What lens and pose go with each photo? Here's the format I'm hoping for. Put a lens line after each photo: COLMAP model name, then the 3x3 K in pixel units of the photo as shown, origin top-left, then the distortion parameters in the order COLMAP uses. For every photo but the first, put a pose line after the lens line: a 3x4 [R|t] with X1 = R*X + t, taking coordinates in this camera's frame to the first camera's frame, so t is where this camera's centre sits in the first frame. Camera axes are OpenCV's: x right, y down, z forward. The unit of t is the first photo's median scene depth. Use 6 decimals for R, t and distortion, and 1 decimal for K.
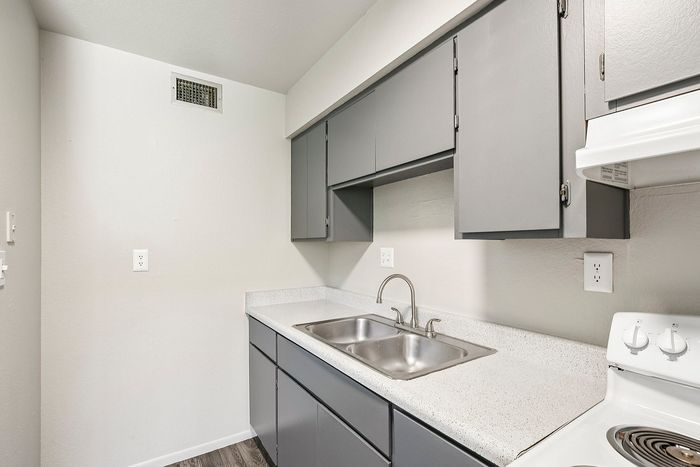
lens RADIAL K [[317.4, 0, 345.8], [0, 317.4, 244.8], [0, 0, 1]] dist [-0.004862, 0.001052]
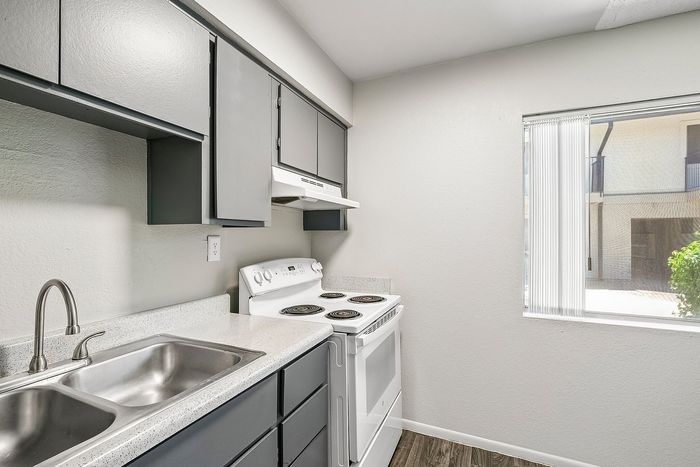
lens RADIAL K [[317.4, 0, 347.7], [0, 317.4, 235.2], [0, 0, 1]] dist [-0.004862, 0.001052]
pose [[-0.533942, 0.000873, 0.845521, -0.713972], [-0.000289, 0.999999, -0.001215, 0.019546], [-0.845521, -0.000893, -0.533941, 1.063852]]
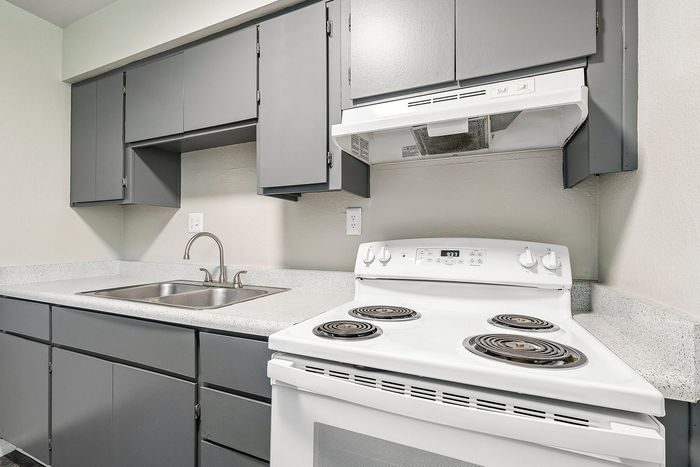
lens RADIAL K [[317.4, 0, 346.2], [0, 317.4, 237.4], [0, 0, 1]] dist [-0.004862, 0.001052]
pose [[0.843751, 0.005202, 0.536710, -0.012259], [-0.002637, 0.999981, -0.005547, 0.140116], [-0.536728, 0.003265, 0.843749, -0.175337]]
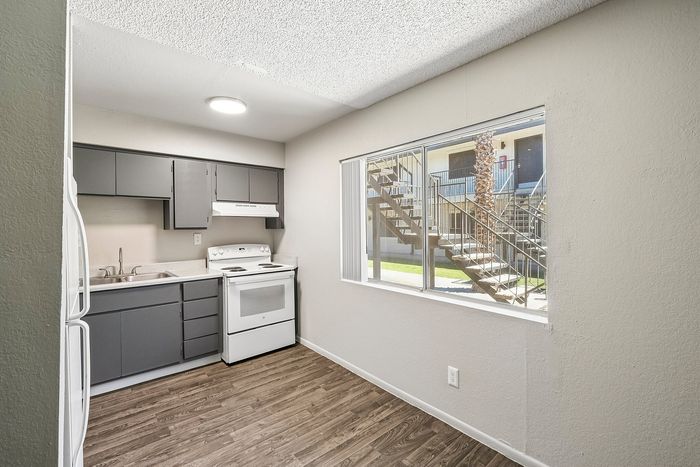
lens RADIAL K [[305.4, 0, 349.7], [0, 305.4, 226.7], [0, 0, 1]] dist [-0.005914, 0.000652]
pose [[-0.118068, 0.002302, 0.993003, -2.323648], [0.012235, 0.999925, -0.000864, -0.020563], [-0.992930, 0.012047, -0.118087, -0.237055]]
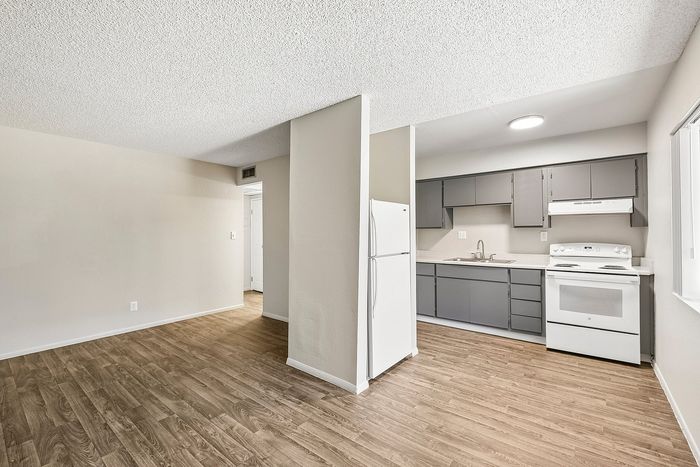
lens RADIAL K [[305.4, 0, 344.8], [0, 305.4, 232.3], [0, 0, 1]] dist [-0.005914, 0.000652]
pose [[0.952010, -0.002209, 0.306058, -2.322489], [0.004039, 0.999978, -0.005345, 0.041229], [-0.306040, 0.006324, 0.951998, -1.584889]]
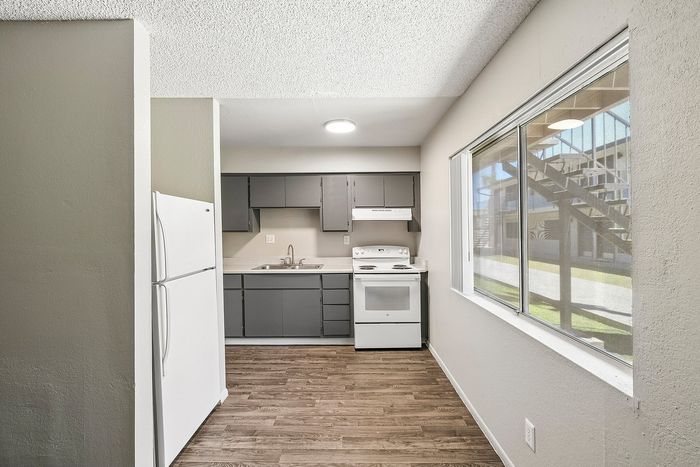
lens RADIAL K [[305.4, 0, 346.8], [0, 305.4, 234.2], [0, 0, 1]] dist [-0.005914, 0.000652]
pose [[0.560452, -0.010909, 0.828115, -2.146833], [0.008973, 0.999935, 0.007100, -0.014409], [-0.828138, 0.003451, 0.560513, -1.067700]]
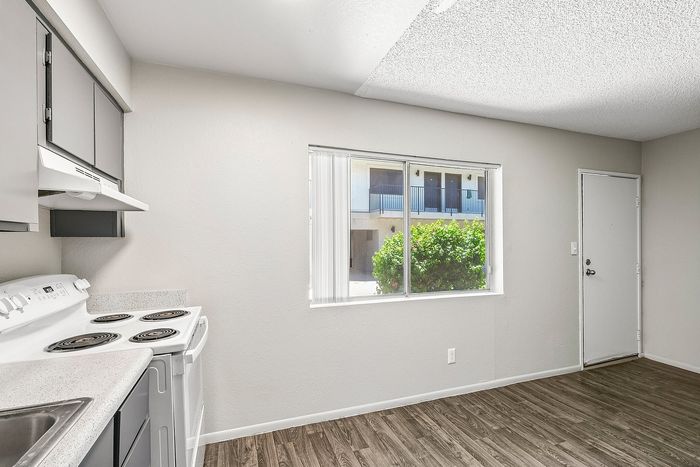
lens RADIAL K [[317.4, 0, 349.3], [0, 317.4, 244.6], [0, 0, 1]] dist [-0.004862, 0.001052]
pose [[-0.972121, 0.002858, 0.234461, -0.543394], [0.005062, 0.999948, 0.008797, 0.016852], [-0.234424, 0.009739, -0.972086, 1.302902]]
